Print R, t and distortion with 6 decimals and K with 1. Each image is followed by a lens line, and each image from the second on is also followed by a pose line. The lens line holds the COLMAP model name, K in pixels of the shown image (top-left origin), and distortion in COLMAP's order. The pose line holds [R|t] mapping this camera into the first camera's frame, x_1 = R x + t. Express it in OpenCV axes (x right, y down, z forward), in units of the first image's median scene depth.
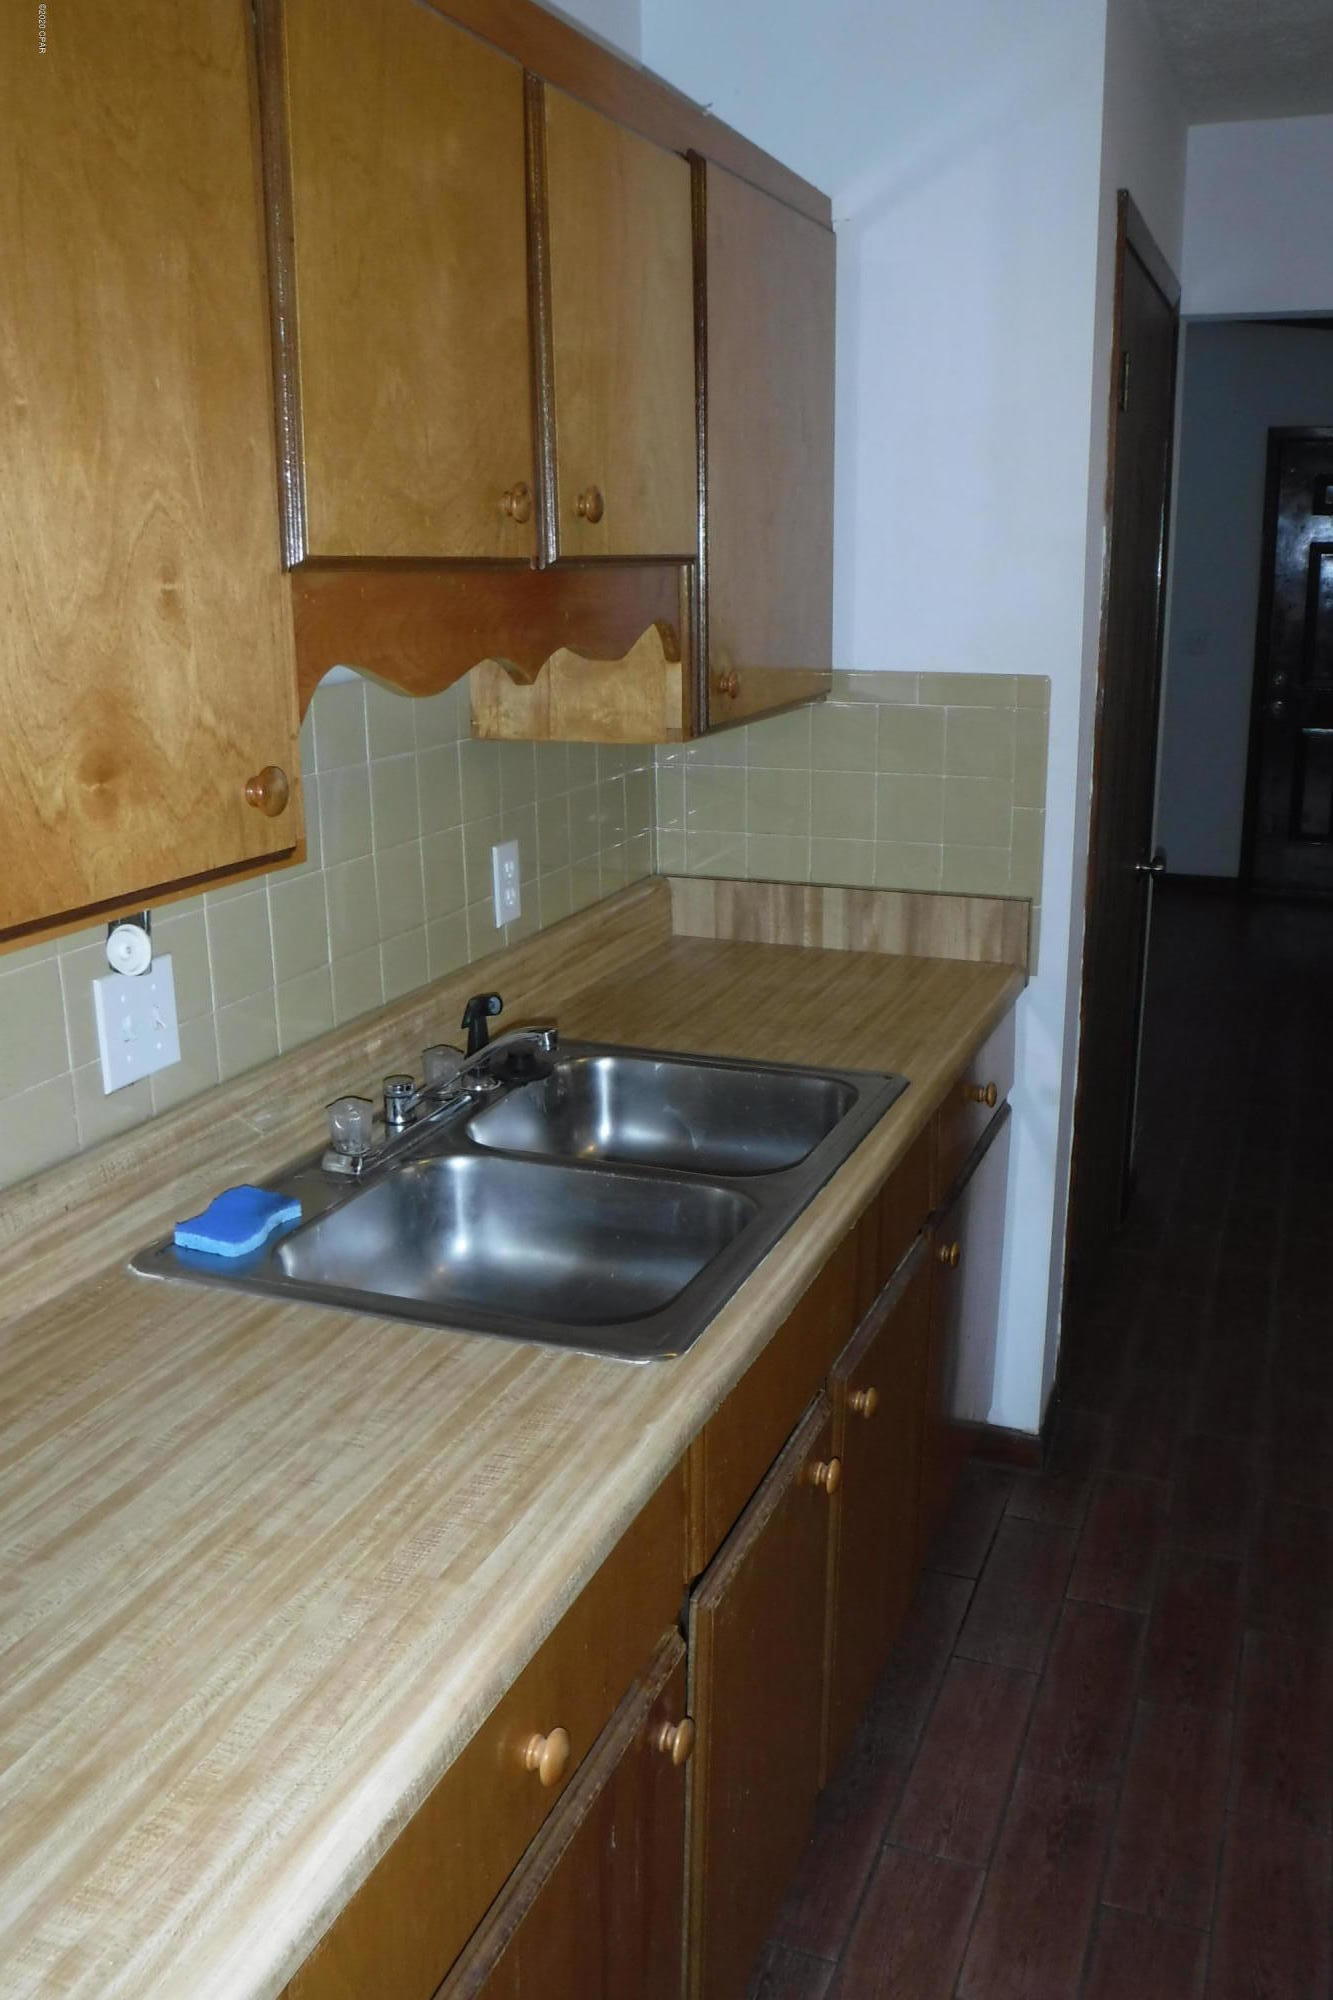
lens RADIAL K [[1637.6, 0, 666.5], [0, 1637.6, 1000.0], [0, 0, 1]] dist [-0.043866, 0.011092]
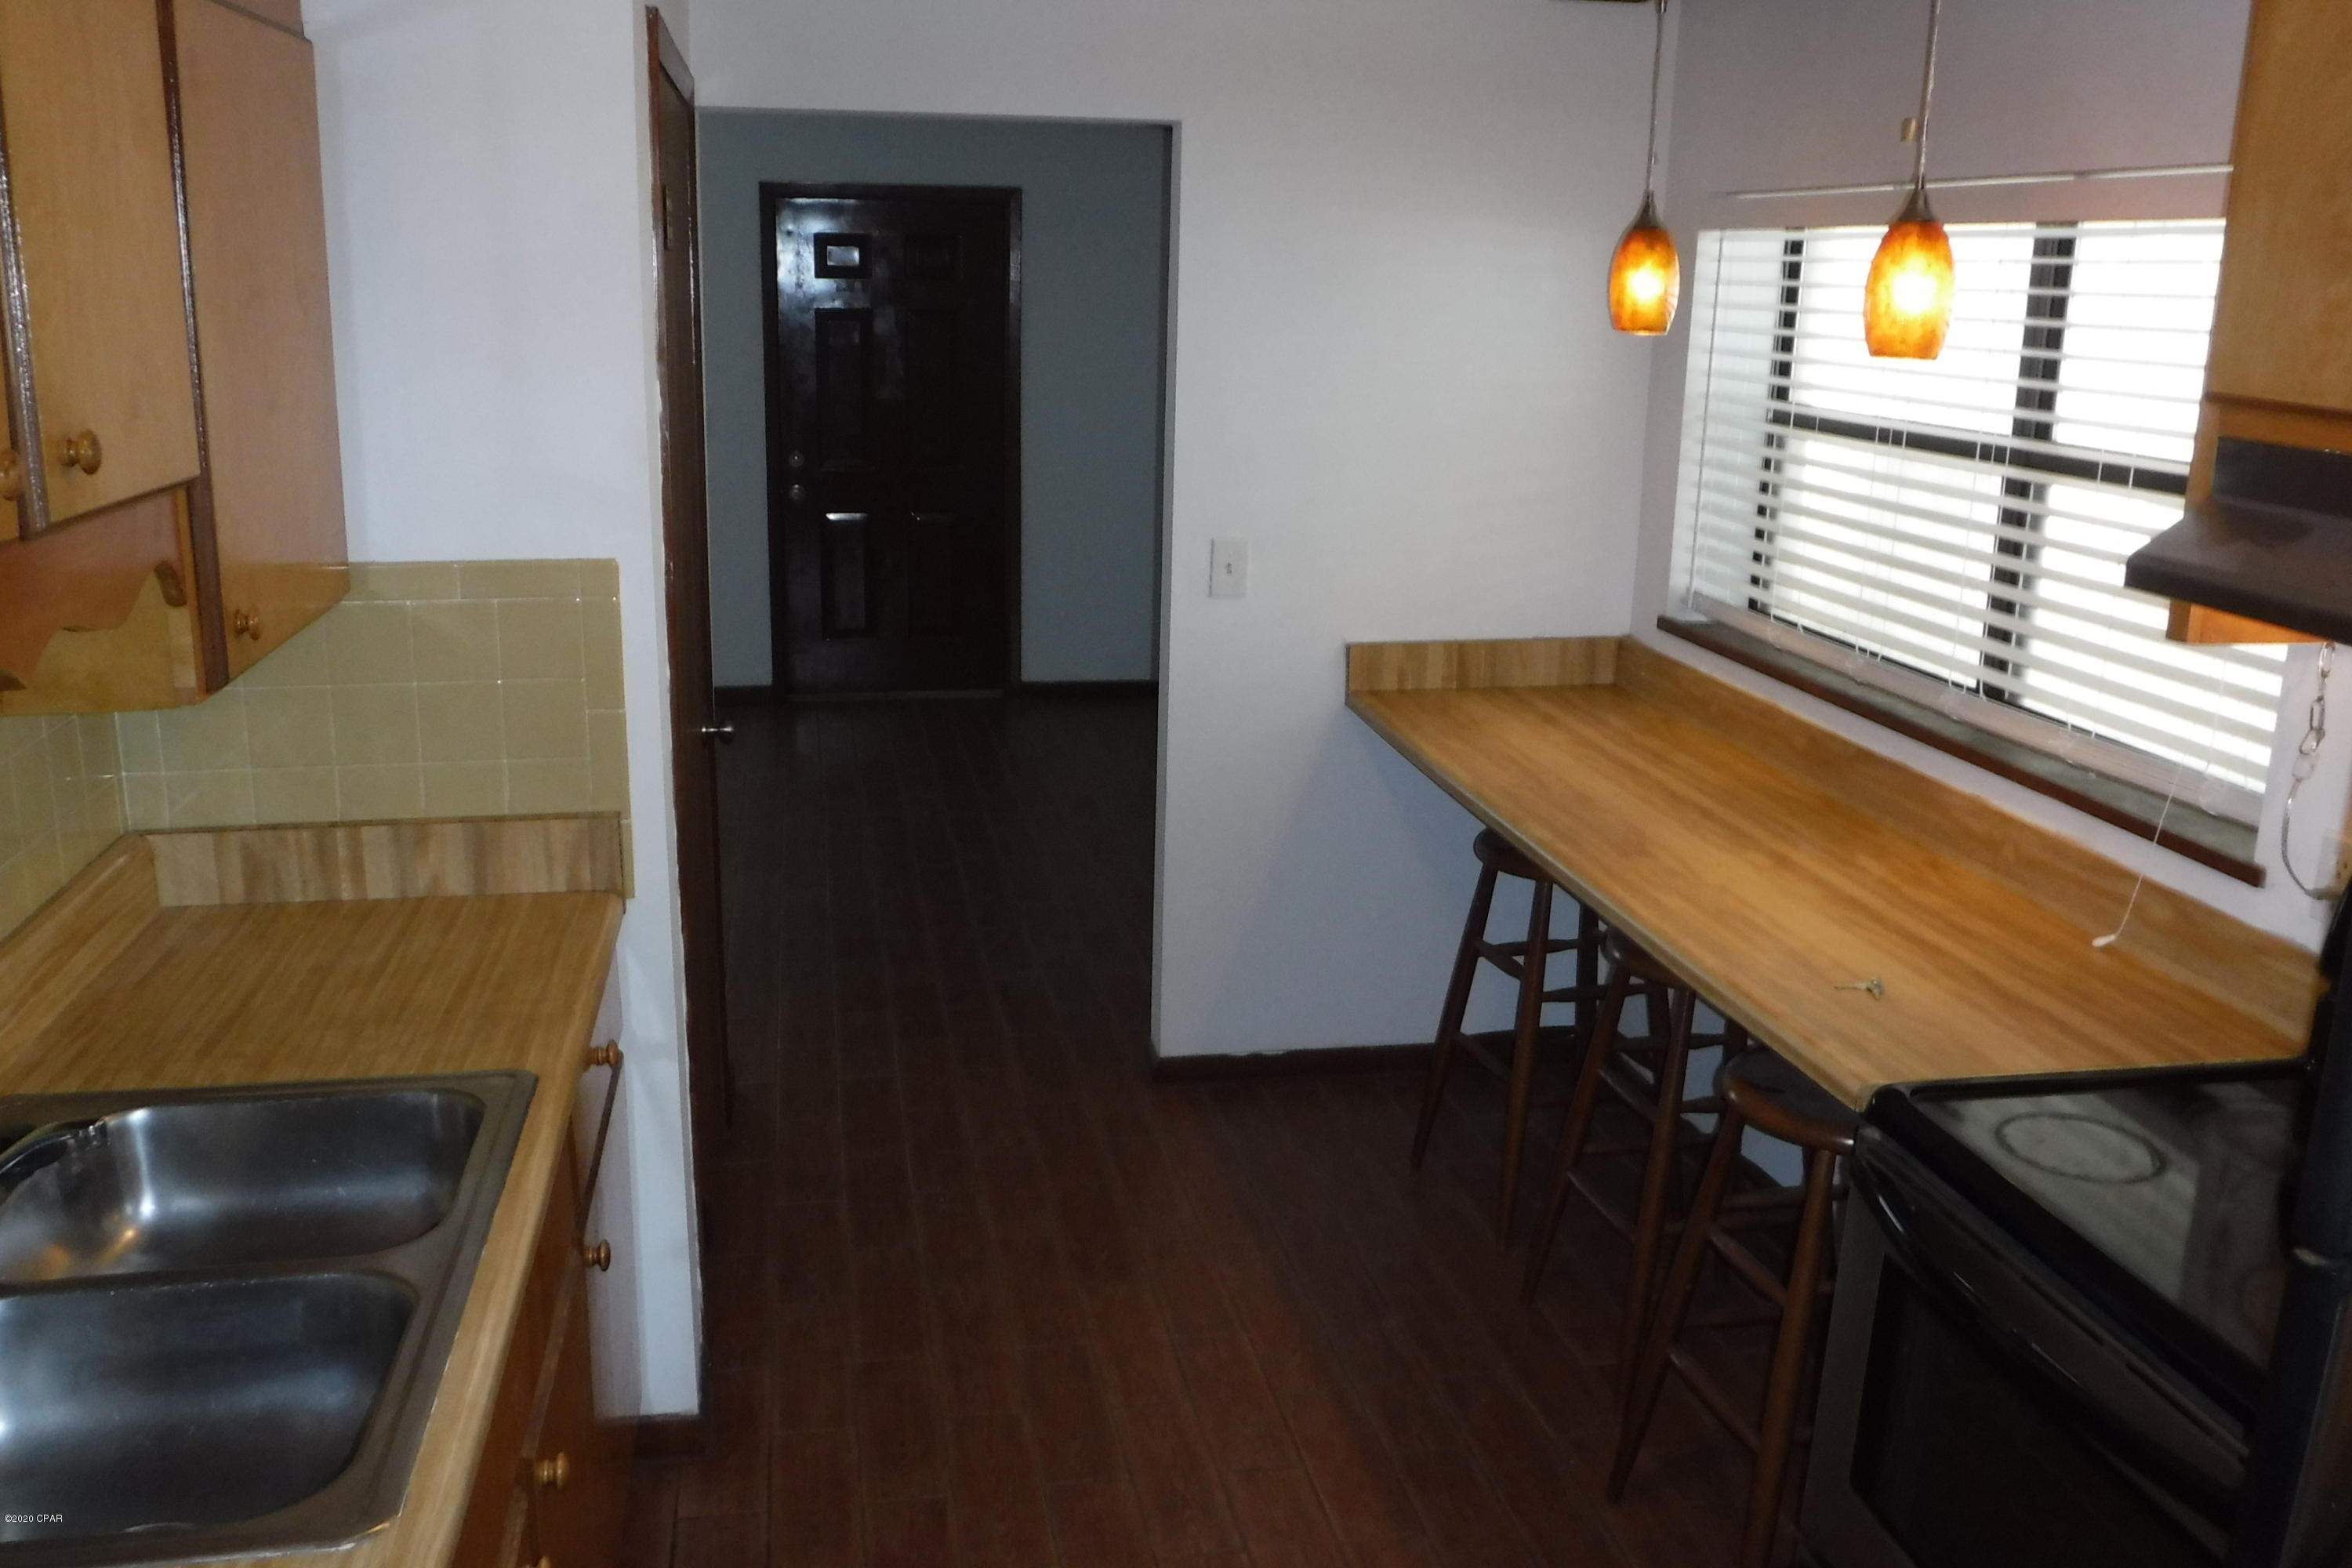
lens RADIAL K [[2000.7, 0, 1196.3], [0, 2000.7, 773.6], [0, 0, 1]] dist [-0.100434, 0.061198]
pose [[0.831636, -0.115471, 0.543183, -0.087543], [0.108005, 0.993097, 0.045754, -0.096706], [-0.544717, 0.020616, 0.838367, -0.037346]]
